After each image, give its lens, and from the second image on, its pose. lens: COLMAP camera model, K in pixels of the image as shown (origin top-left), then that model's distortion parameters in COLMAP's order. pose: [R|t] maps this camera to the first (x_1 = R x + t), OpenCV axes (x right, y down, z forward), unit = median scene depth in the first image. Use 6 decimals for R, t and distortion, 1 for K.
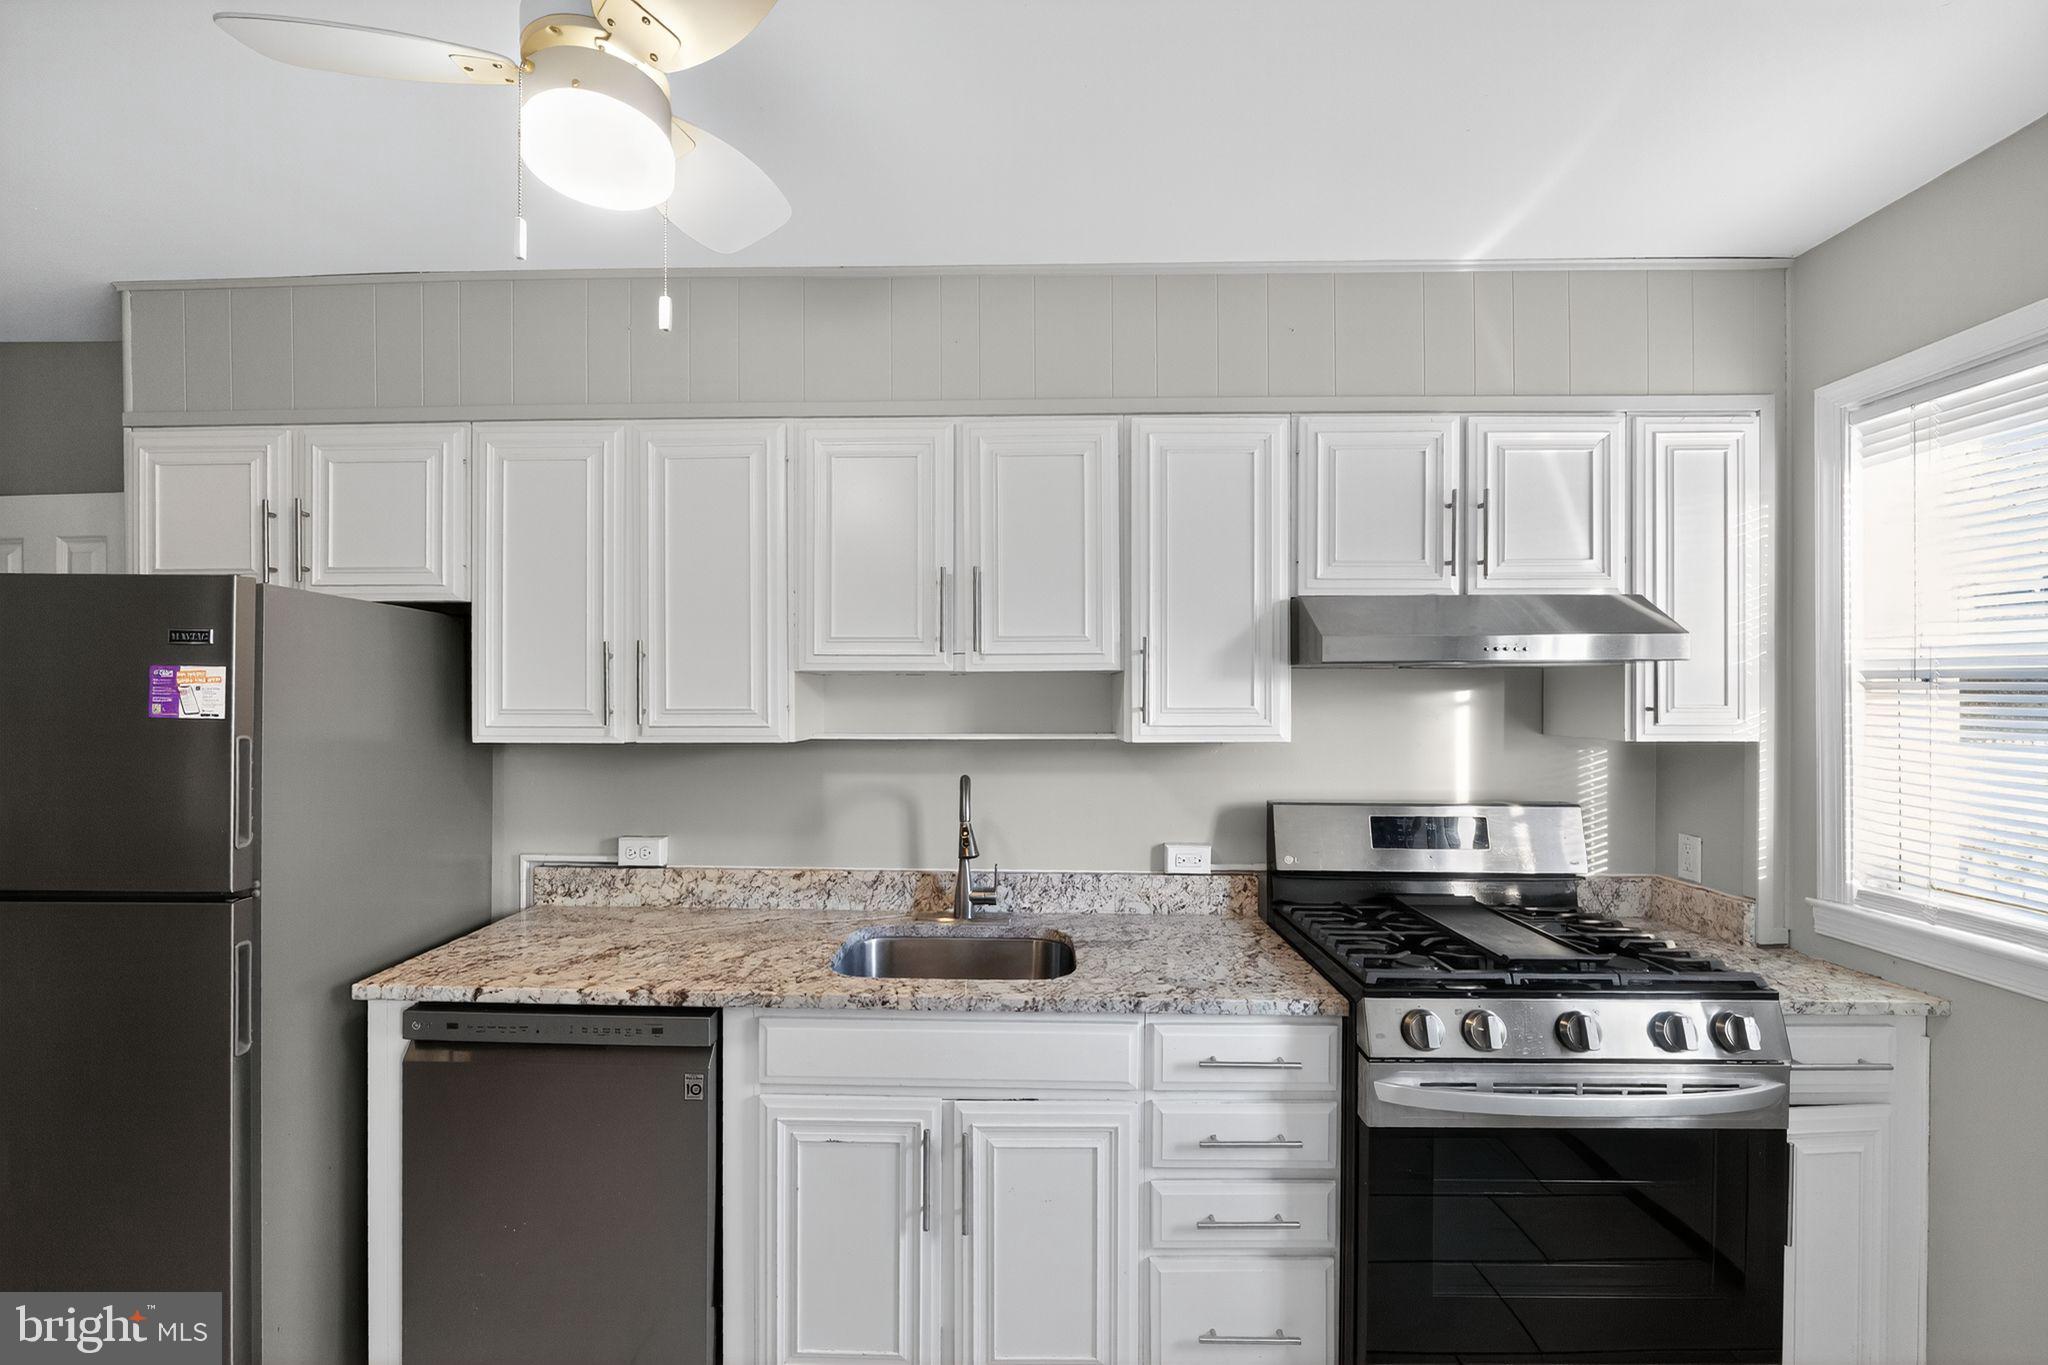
lens RADIAL K [[853.1, 0, 1011.4], [0, 853.1, 702.3], [0, 0, 1]] dist [-0.009585, 0.001609]
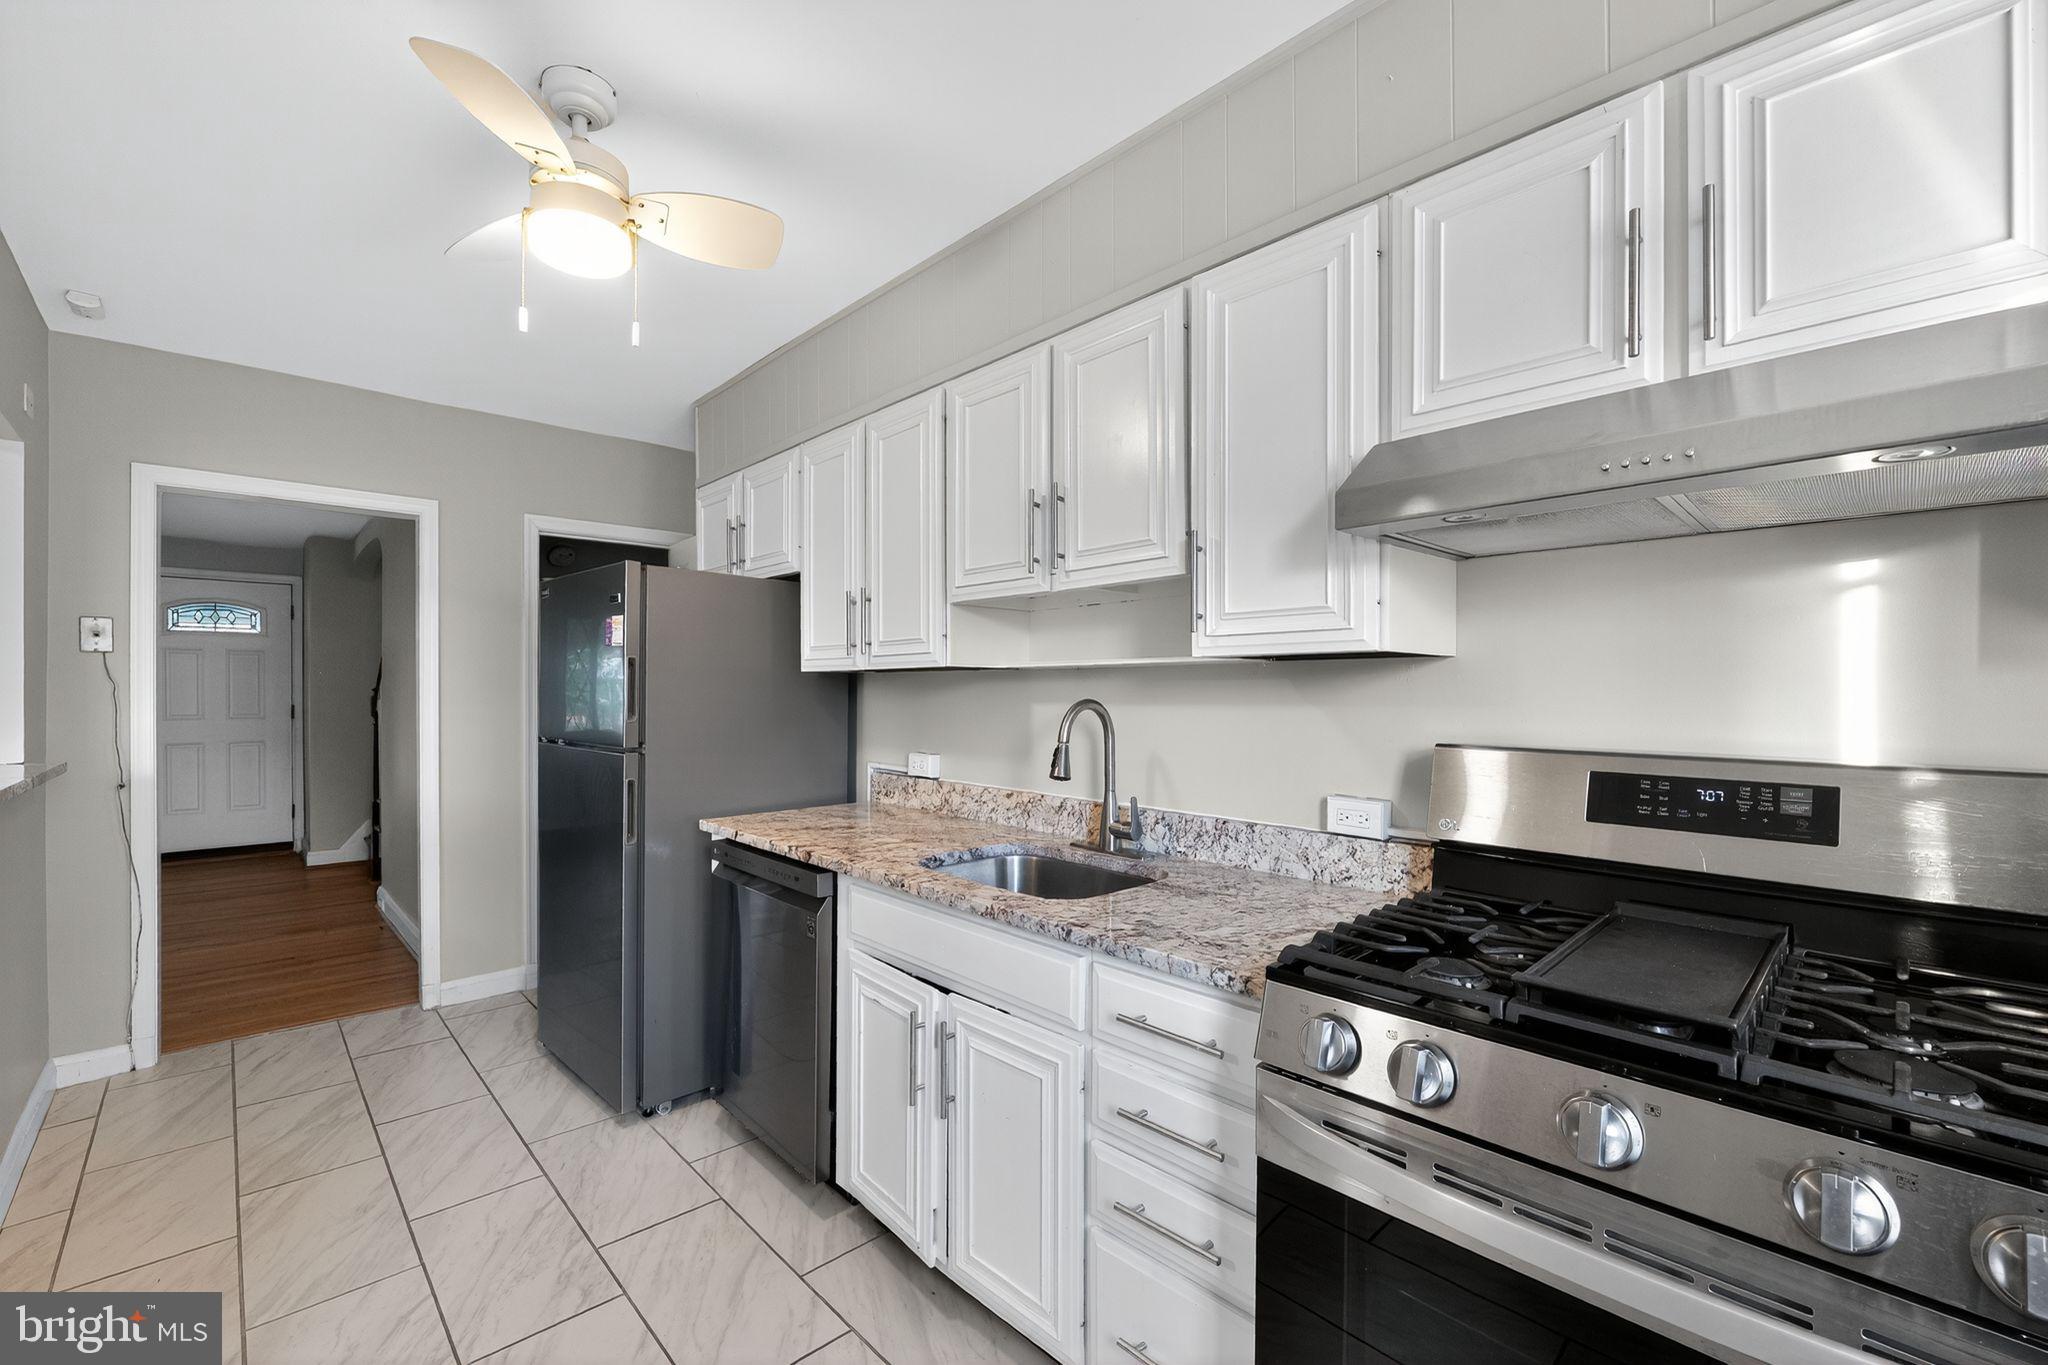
lens RADIAL K [[853.1, 0, 1007.5], [0, 853.1, 693.3], [0, 0, 1]] dist [-0.009585, 0.001609]
pose [[0.694817, 0.001545, -0.719185, 0.616997], [-0.004959, 0.999984, -0.002643, 0.085781], [0.719170, 0.005403, 0.694813, 0.268160]]
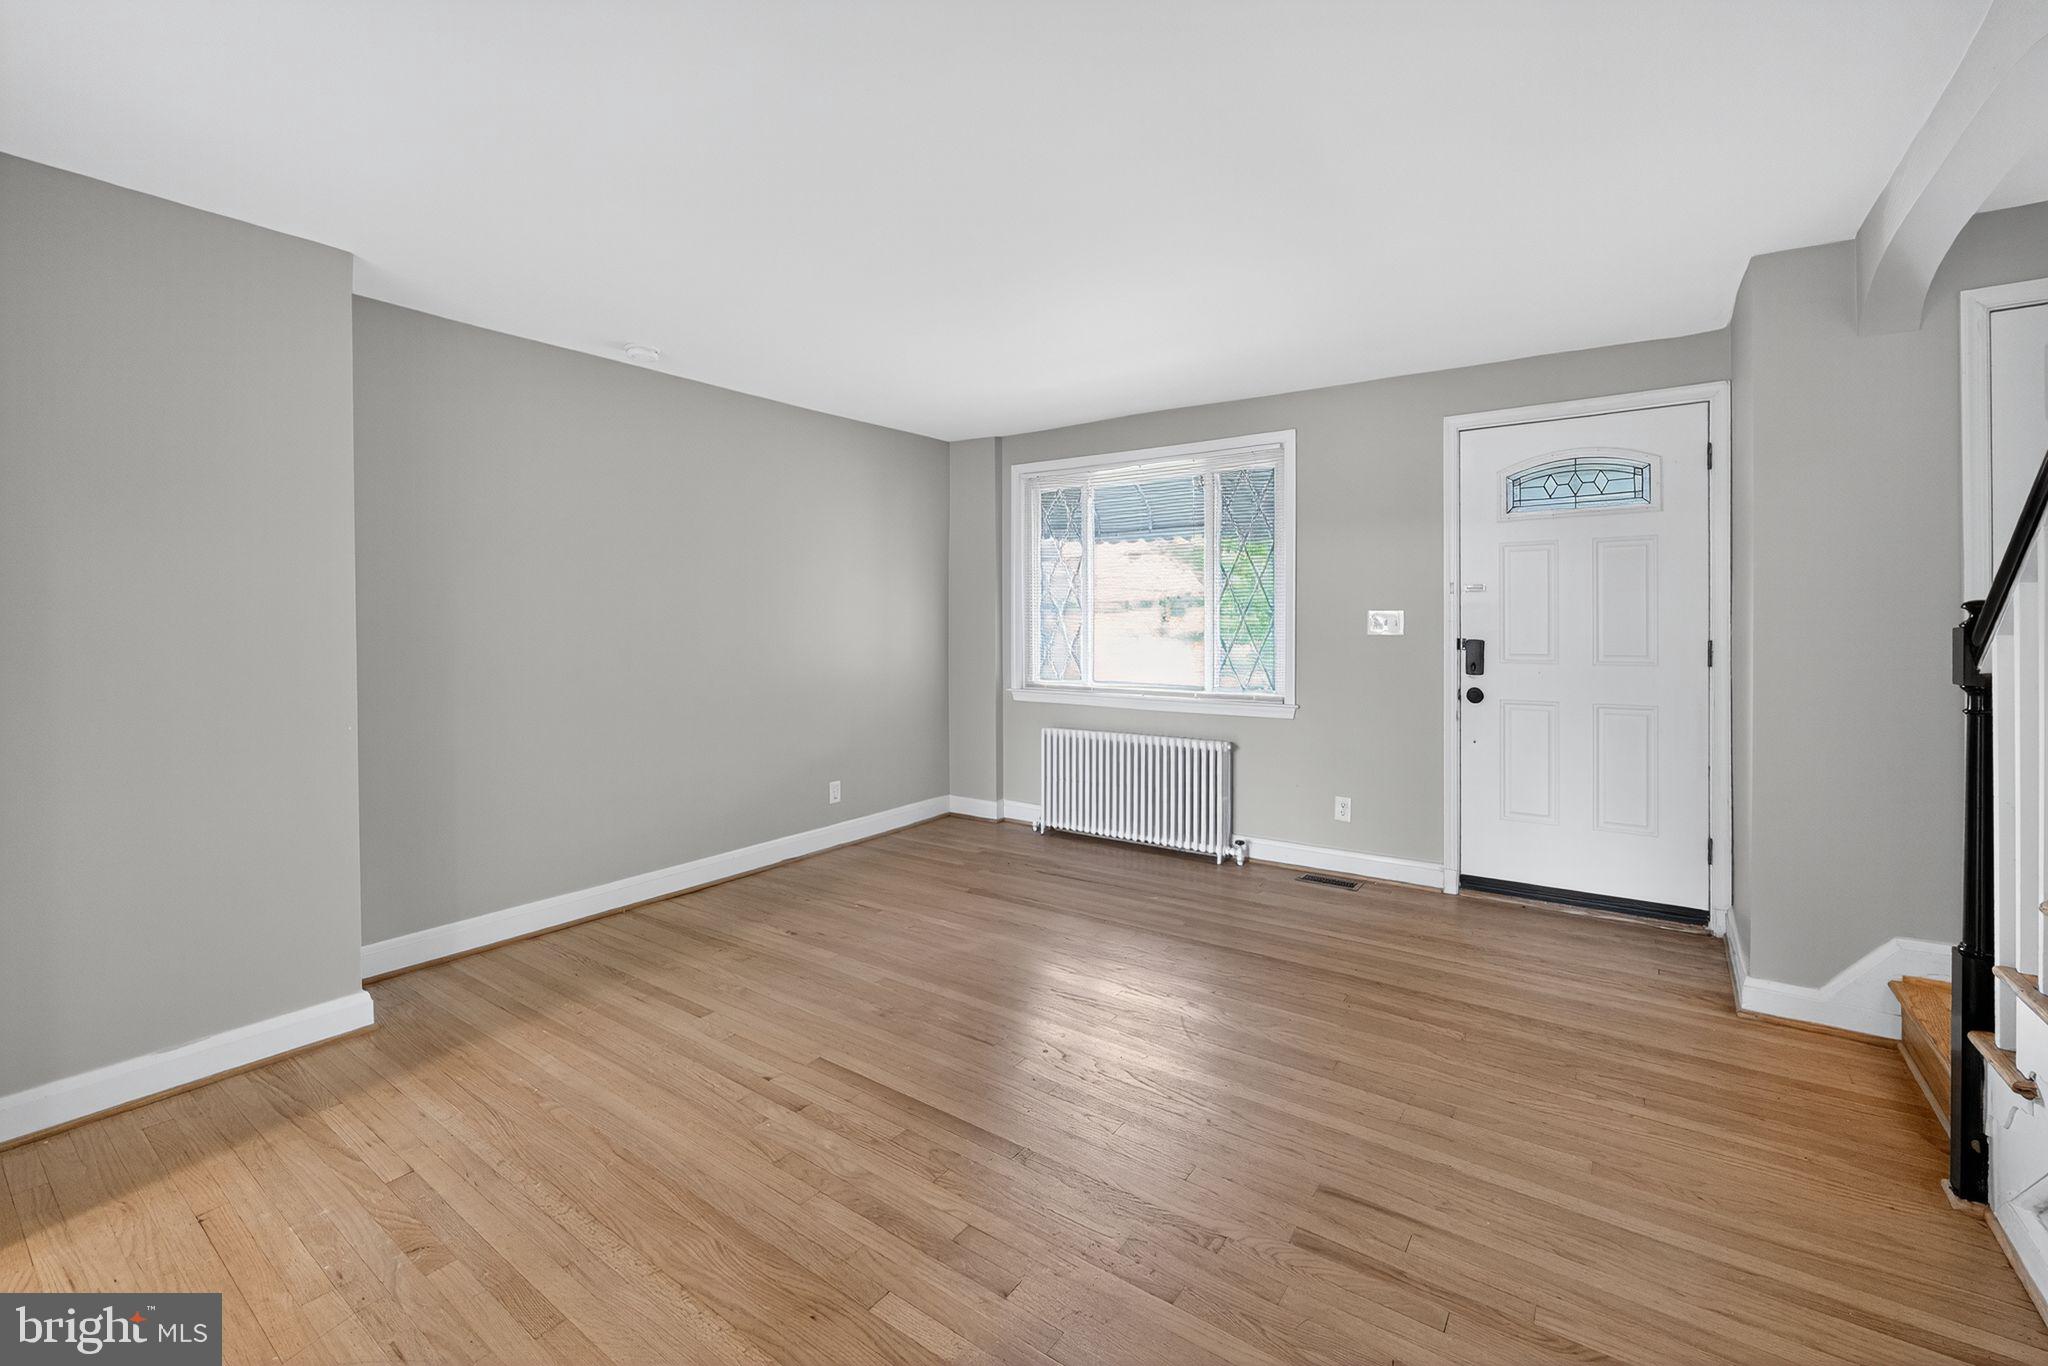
lens RADIAL K [[853.1, 0, 1016.9], [0, 853.1, 621.0], [0, 0, 1]] dist [-0.009585, 0.001609]
pose [[-0.573492, 0.005921, -0.819190, -1.633075], [0.002335, 0.999982, 0.005593, 0.087030], [0.819208, 0.001295, -0.573496, 0.404810]]
